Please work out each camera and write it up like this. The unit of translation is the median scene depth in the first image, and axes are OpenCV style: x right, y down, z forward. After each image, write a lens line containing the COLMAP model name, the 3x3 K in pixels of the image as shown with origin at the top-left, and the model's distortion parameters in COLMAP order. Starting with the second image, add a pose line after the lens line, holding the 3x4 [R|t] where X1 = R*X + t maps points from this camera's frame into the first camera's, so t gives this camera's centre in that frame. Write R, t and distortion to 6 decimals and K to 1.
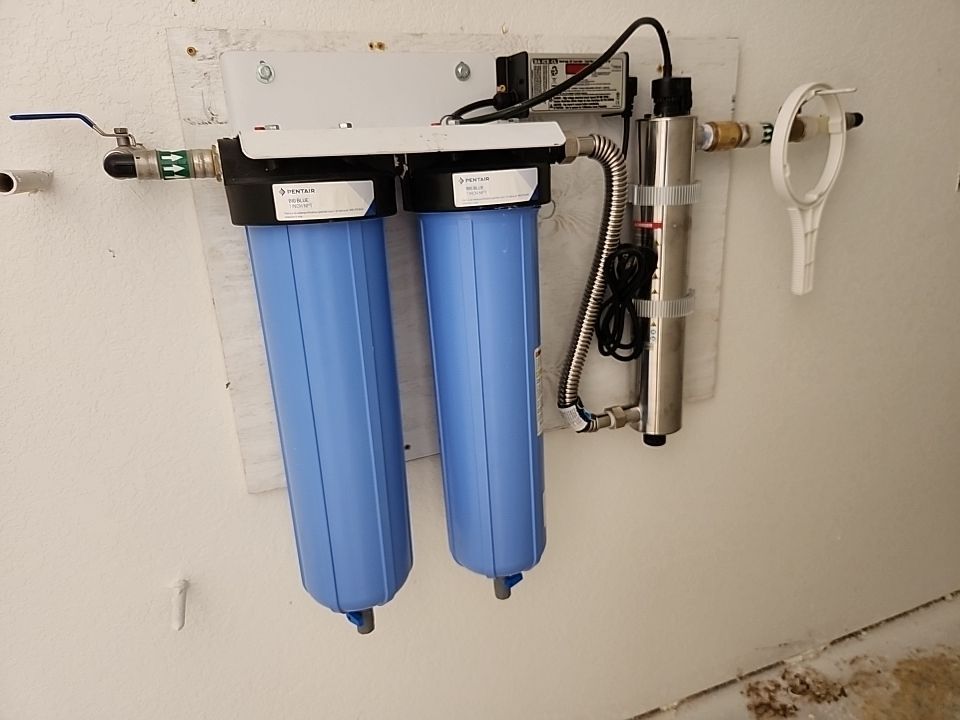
lens RADIAL K [[668.7, 0, 487.4], [0, 668.7, 360.1], [0, 0, 1]] dist [0.048340, -0.047776]
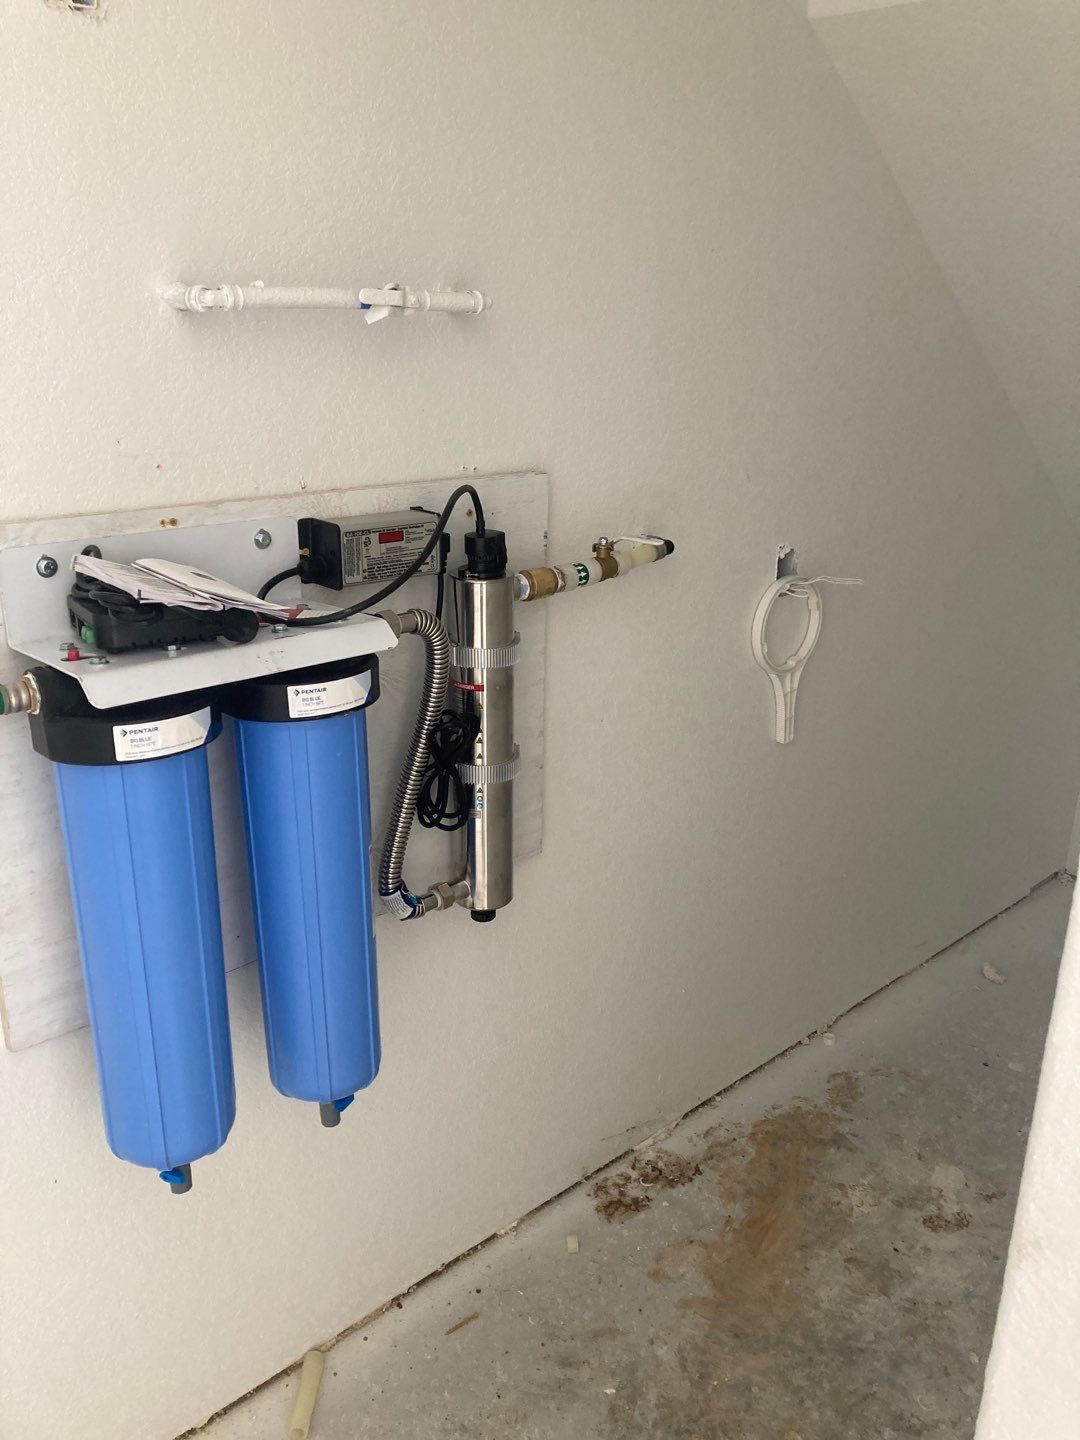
lens RADIAL K [[1201.2, 0, 544.9], [0, 1201.2, 718.2], [0, 0, 1]] dist [0.052036, -0.036837]
pose [[0.935299, -0.061079, 0.348546, -0.238768], [0.058069, 0.998130, 0.019088, -0.187463], [-0.349060, 0.002387, 0.937097, -0.571570]]
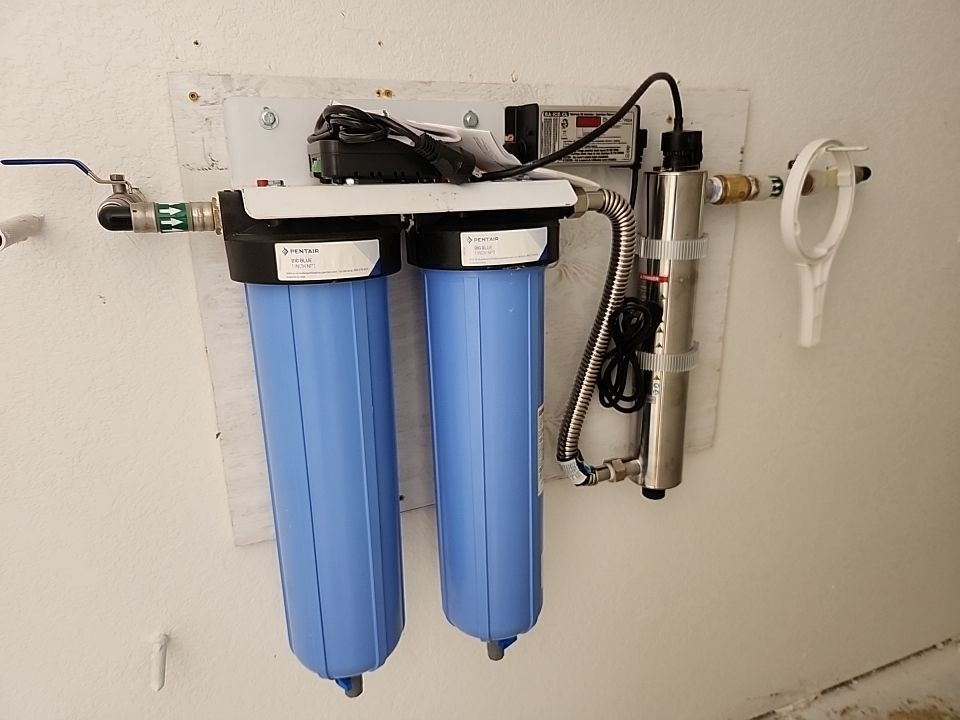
lens RADIAL K [[668.7, 0, 482.2], [0, 668.7, 360.4], [0, 0, 1]] dist [0.048340, -0.047776]
pose [[0.999529, 0.026900, 0.014788, -0.023282], [-0.026675, 0.999528, -0.015212, -0.060863], [-0.015191, 0.014810, 0.999775, 0.027345]]
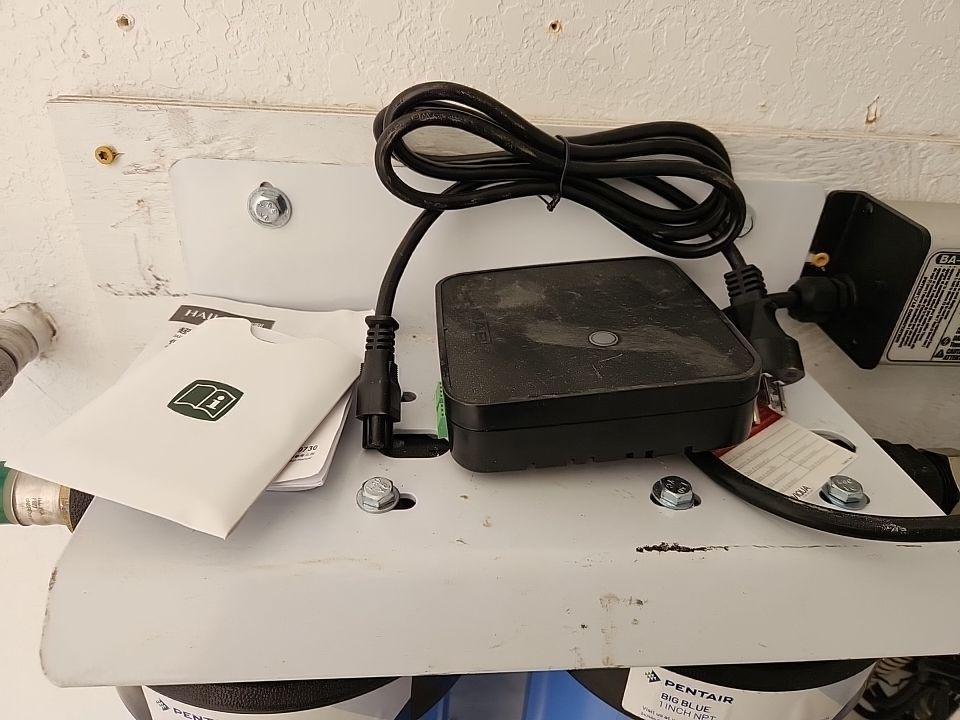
lens RADIAL K [[668.7, 0, 475.9], [0, 668.7, 356.7], [0, 0, 1]] dist [0.048340, -0.047776]
pose [[0.944720, 0.246002, -0.216766, -0.071871], [-0.191514, 0.950630, 0.244180, -0.389313], [0.266133, -0.189168, 0.945192, 0.506527]]
